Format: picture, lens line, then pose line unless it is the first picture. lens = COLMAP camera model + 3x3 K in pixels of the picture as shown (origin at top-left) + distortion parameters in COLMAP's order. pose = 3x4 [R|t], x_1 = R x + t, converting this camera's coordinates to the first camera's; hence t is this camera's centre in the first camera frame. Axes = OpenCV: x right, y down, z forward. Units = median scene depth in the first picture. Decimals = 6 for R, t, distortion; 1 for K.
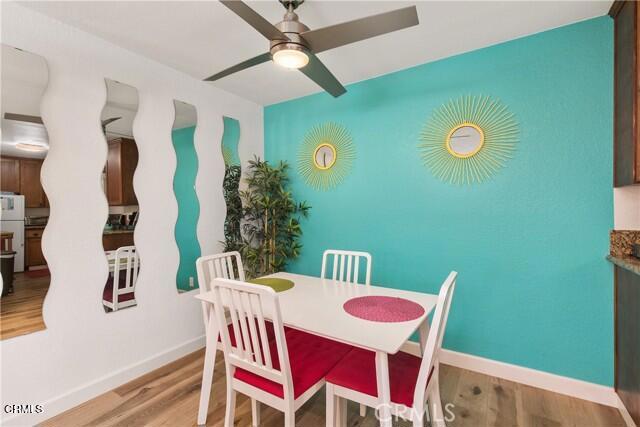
lens RADIAL K [[287.7, 0, 319.8], [0, 287.7, 212.5], [0, 0, 1]] dist [0.001357, 0.000269]
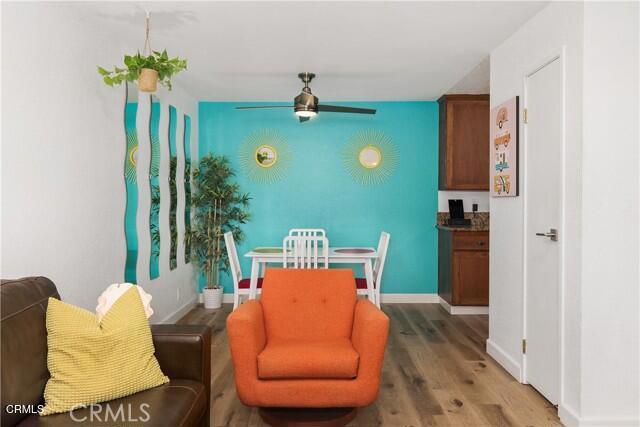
lens RADIAL K [[474.3, 0, 317.6], [0, 474.3, 205.9], [0, 0, 1]] dist [-0.000266, 0.000797]
pose [[0.847452, 0.002592, 0.530866, -1.182755], [-0.004223, 0.999989, 0.001859, 0.013367], [-0.530855, -0.003817, 0.847454, -1.106049]]
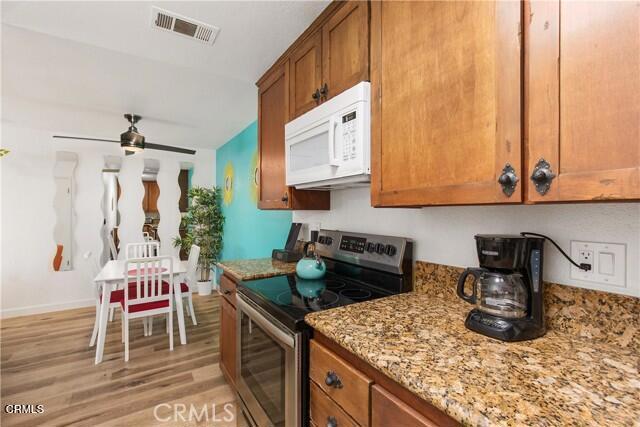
lens RADIAL K [[287.7, 0, 319.8], [0, 287.7, 212.5], [0, 0, 1]] dist [0.001357, 0.000269]
pose [[0.908023, 0.008852, -0.418827, 1.514539], [-0.010589, 0.999942, -0.001821, -0.062761], [0.418786, 0.006088, 0.908064, -0.239735]]
